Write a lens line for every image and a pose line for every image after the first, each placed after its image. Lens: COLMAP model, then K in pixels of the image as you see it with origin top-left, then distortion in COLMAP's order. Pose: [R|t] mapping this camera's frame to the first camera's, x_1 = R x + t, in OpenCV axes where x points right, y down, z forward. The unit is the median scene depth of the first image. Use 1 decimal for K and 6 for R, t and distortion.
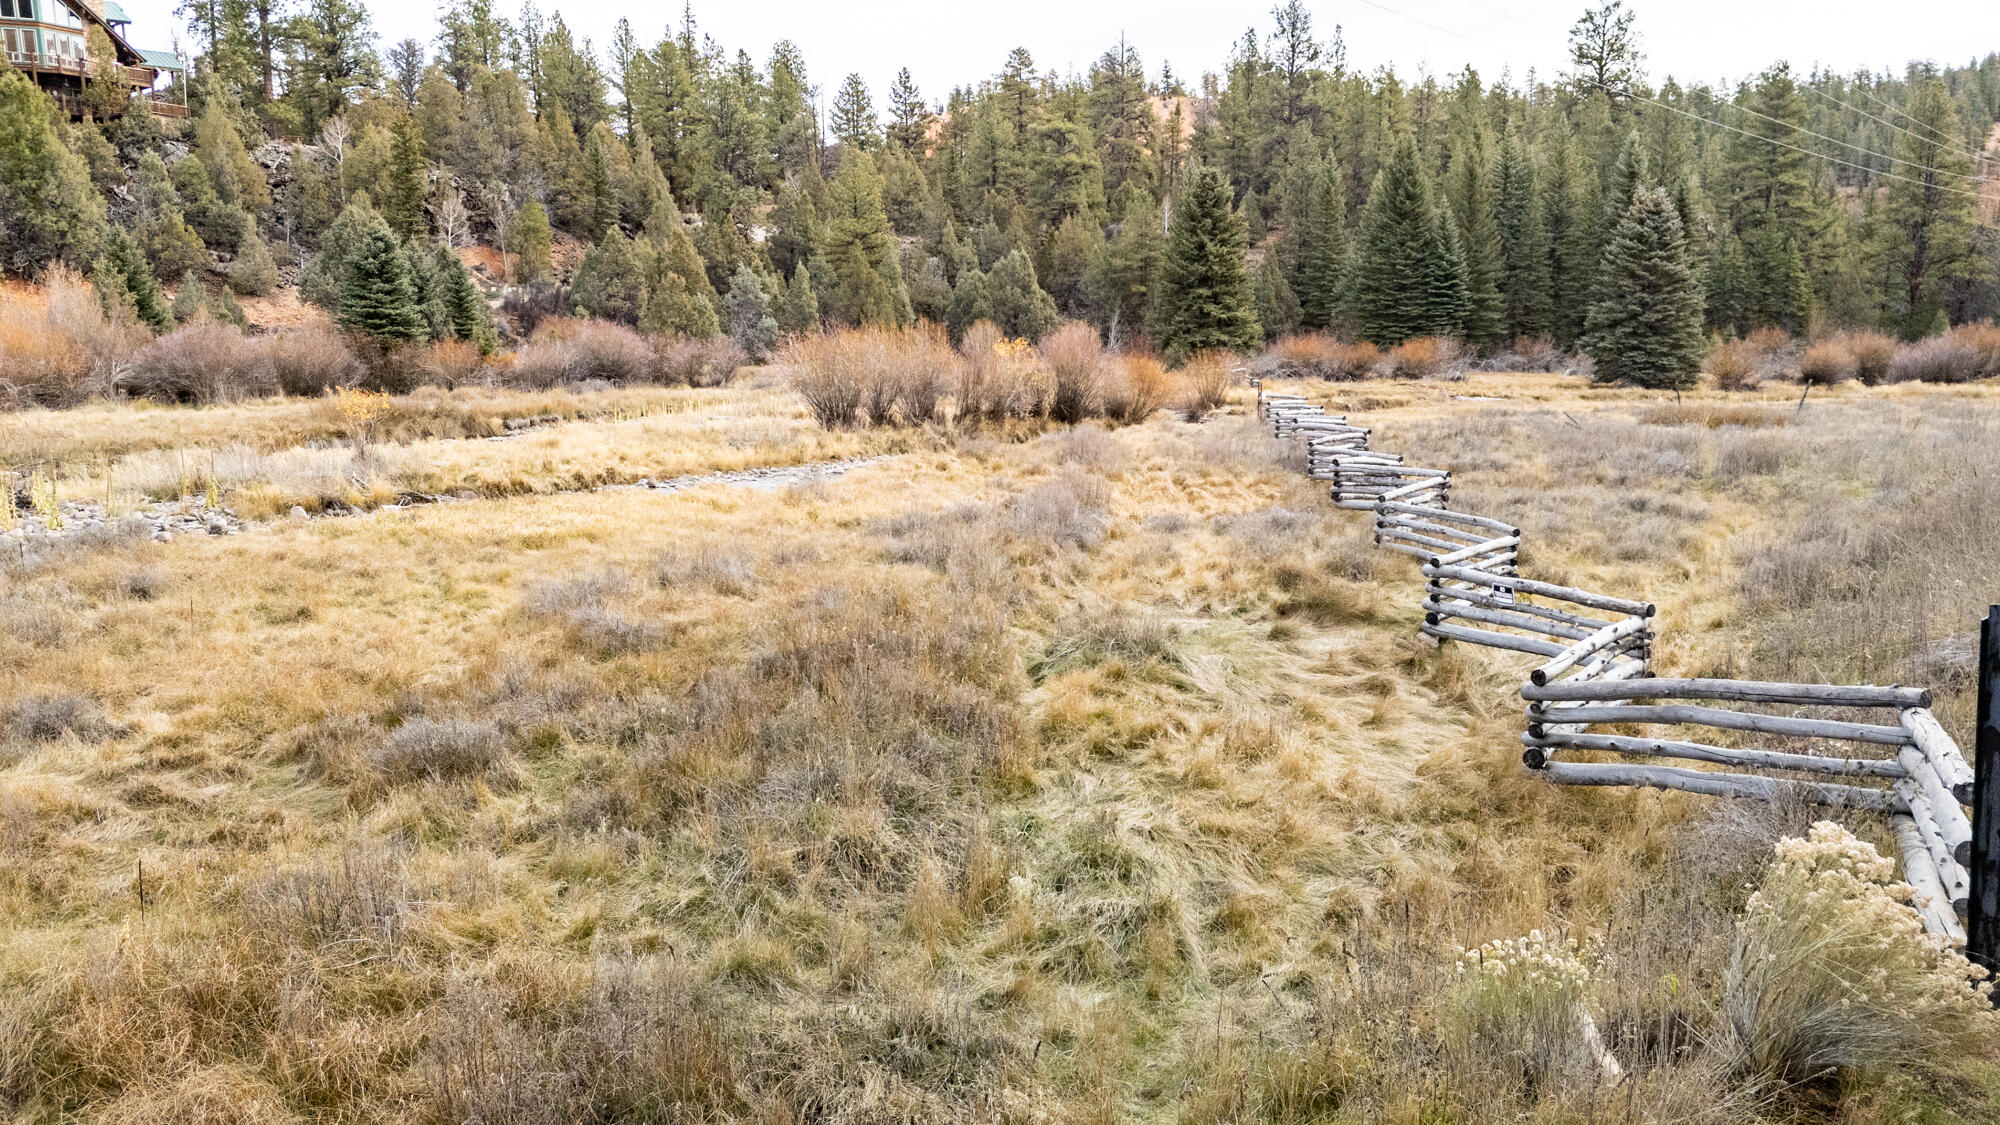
lens RADIAL K [[1465.8, 0, 1017.6], [0, 1465.8, 551.2], [0, 0, 1]] dist [0.078728, -0.069796]
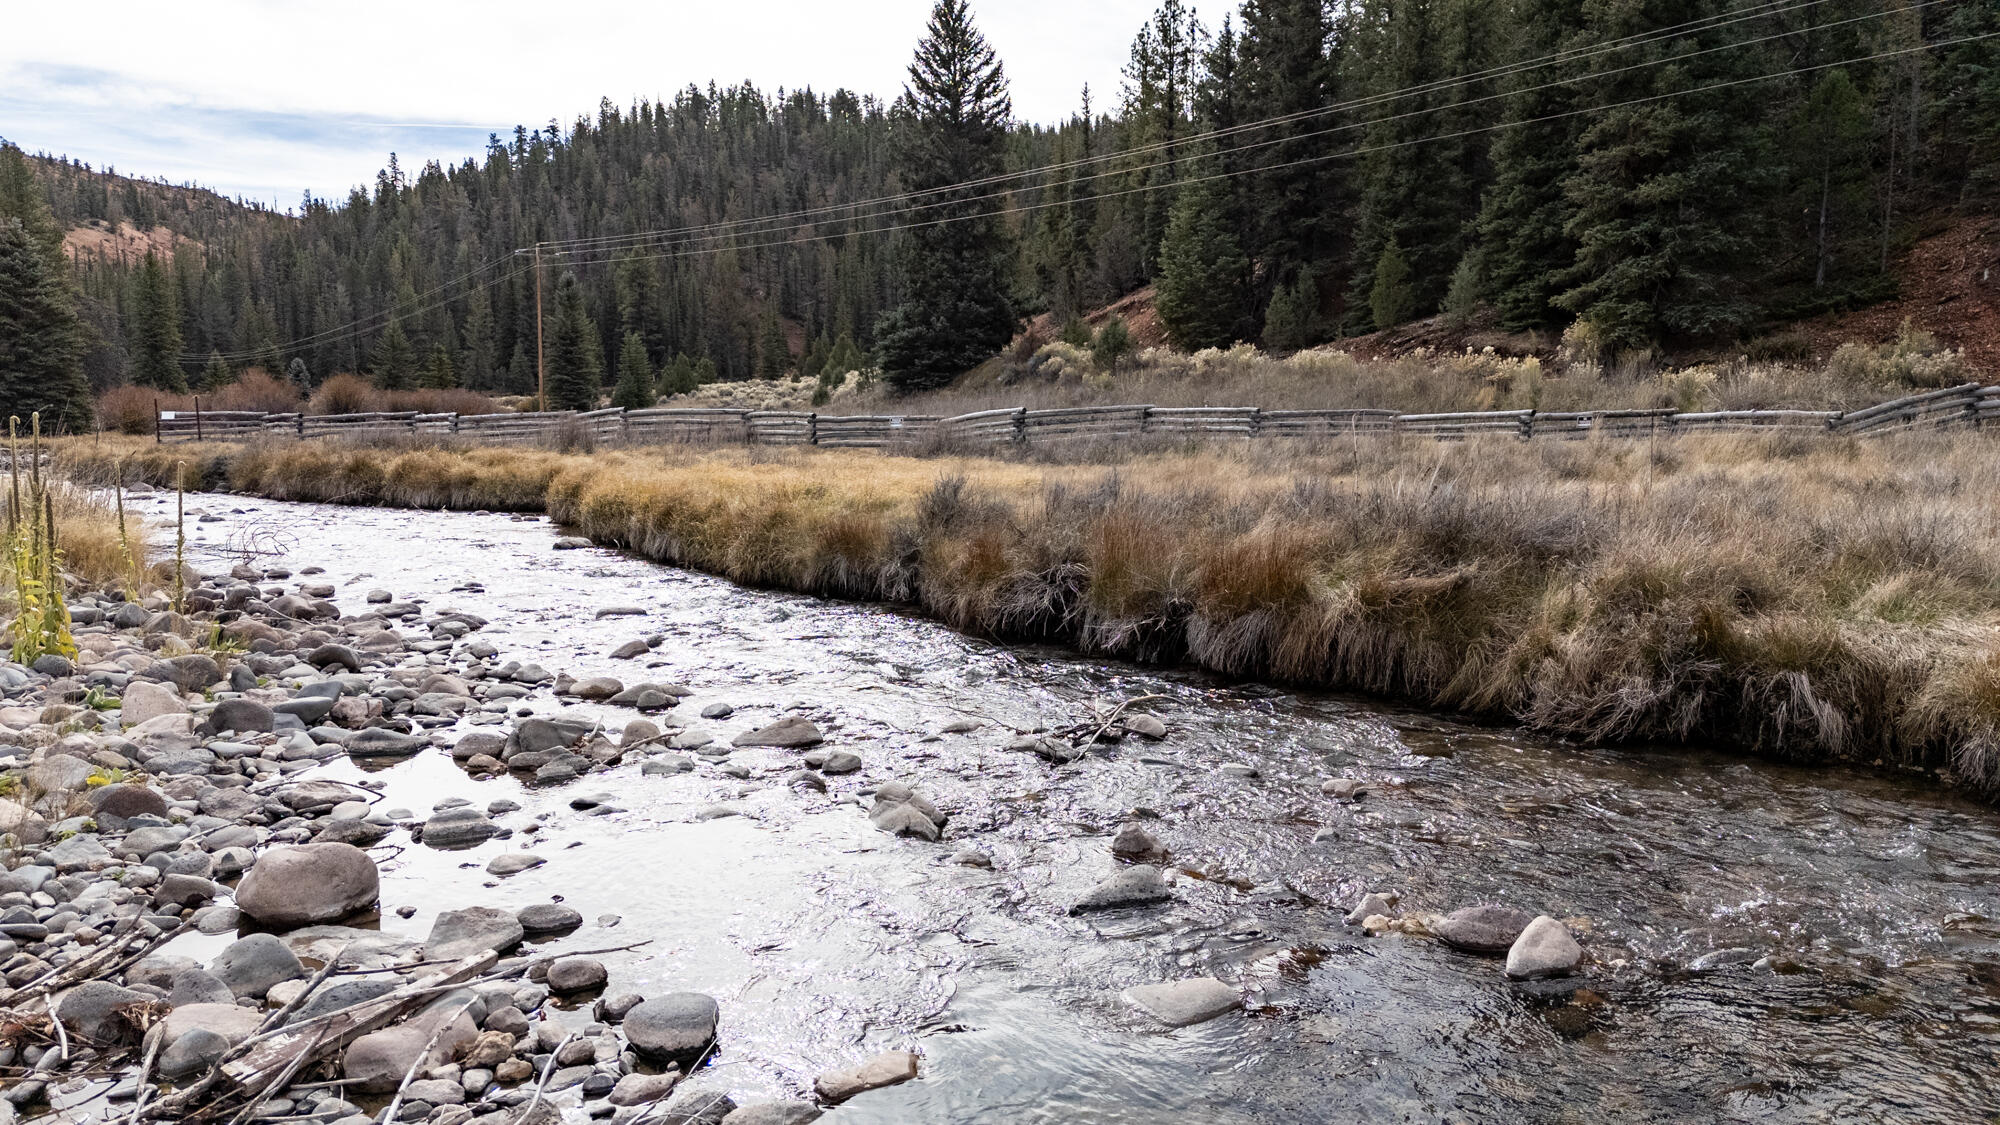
lens RADIAL K [[1465.8, 0, 999.9], [0, 1465.8, 545.3], [0, 0, 1]] dist [0.078728, -0.069796]
pose [[0.259524, -0.096307, 0.960923, -0.239206], [0.159739, 0.985590, 0.055638, -0.004611], [-0.952434, 0.139057, 0.271168, 0.175155]]
